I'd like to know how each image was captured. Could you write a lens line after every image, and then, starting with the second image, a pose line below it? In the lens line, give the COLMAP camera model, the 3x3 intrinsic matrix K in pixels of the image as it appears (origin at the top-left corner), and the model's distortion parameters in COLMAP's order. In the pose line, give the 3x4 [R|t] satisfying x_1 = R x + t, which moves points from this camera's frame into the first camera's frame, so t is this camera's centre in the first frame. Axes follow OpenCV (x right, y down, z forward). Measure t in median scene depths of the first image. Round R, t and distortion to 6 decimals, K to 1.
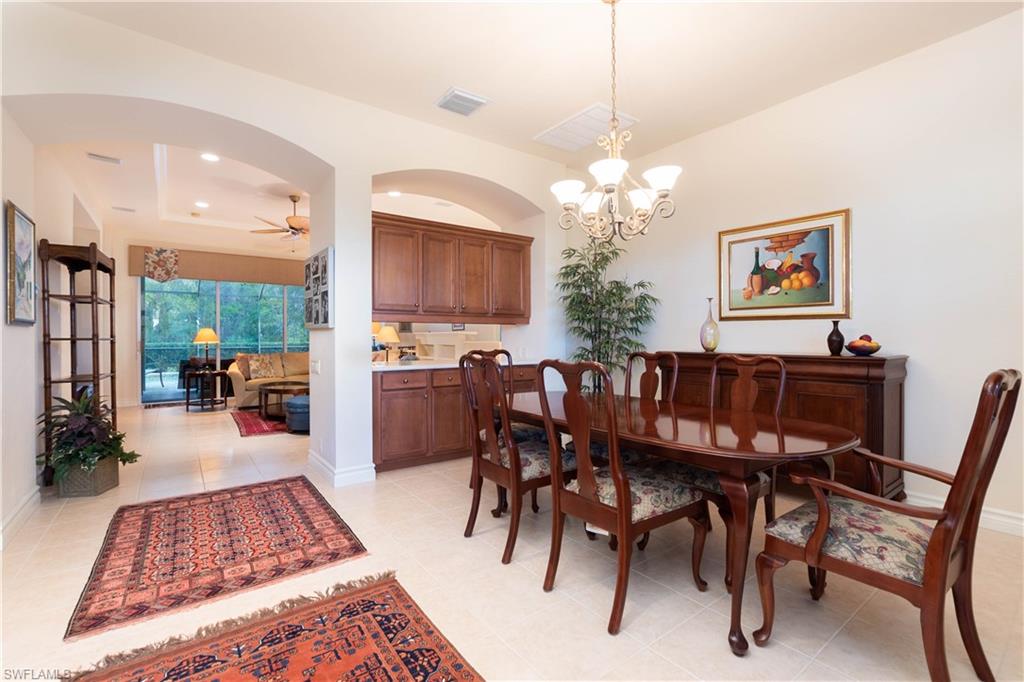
lens RADIAL K [[458.5, 0, 509.5], [0, 458.5, 336.4], [0, 0, 1]] dist [-0.014574, 0.000023]
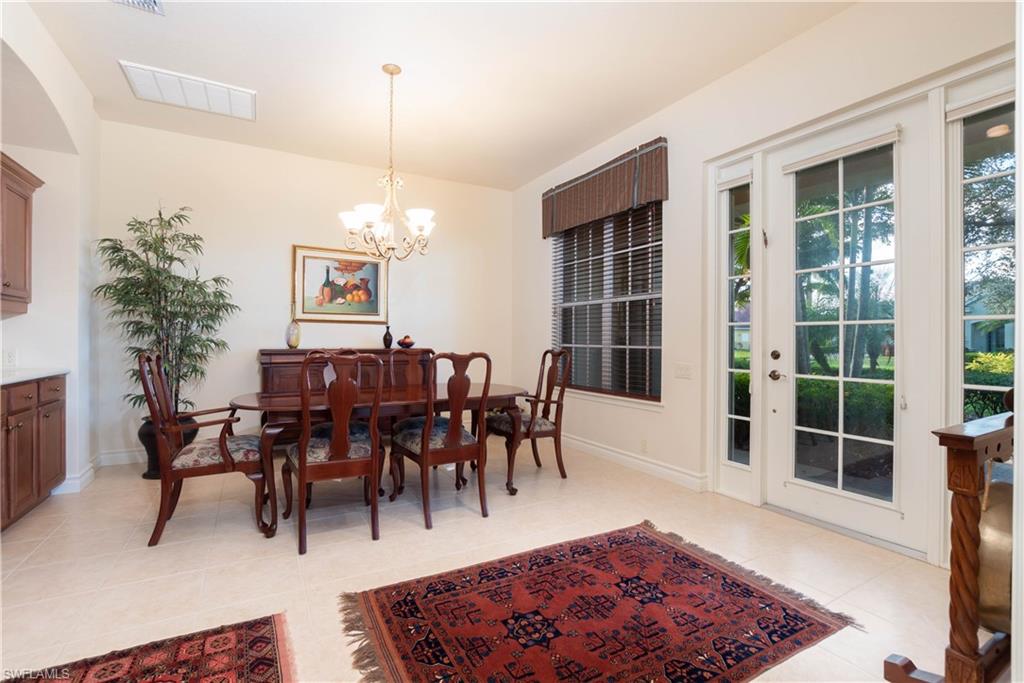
lens RADIAL K [[458.5, 0, 509.5], [0, 458.5, 336.9], [0, 0, 1]] dist [-0.014574, 0.000023]
pose [[0.117944, 0.004336, 0.993011, -0.740854], [-0.007342, 0.999967, -0.003495, 0.005016], [-0.992993, -0.006878, 0.117971, 0.380511]]
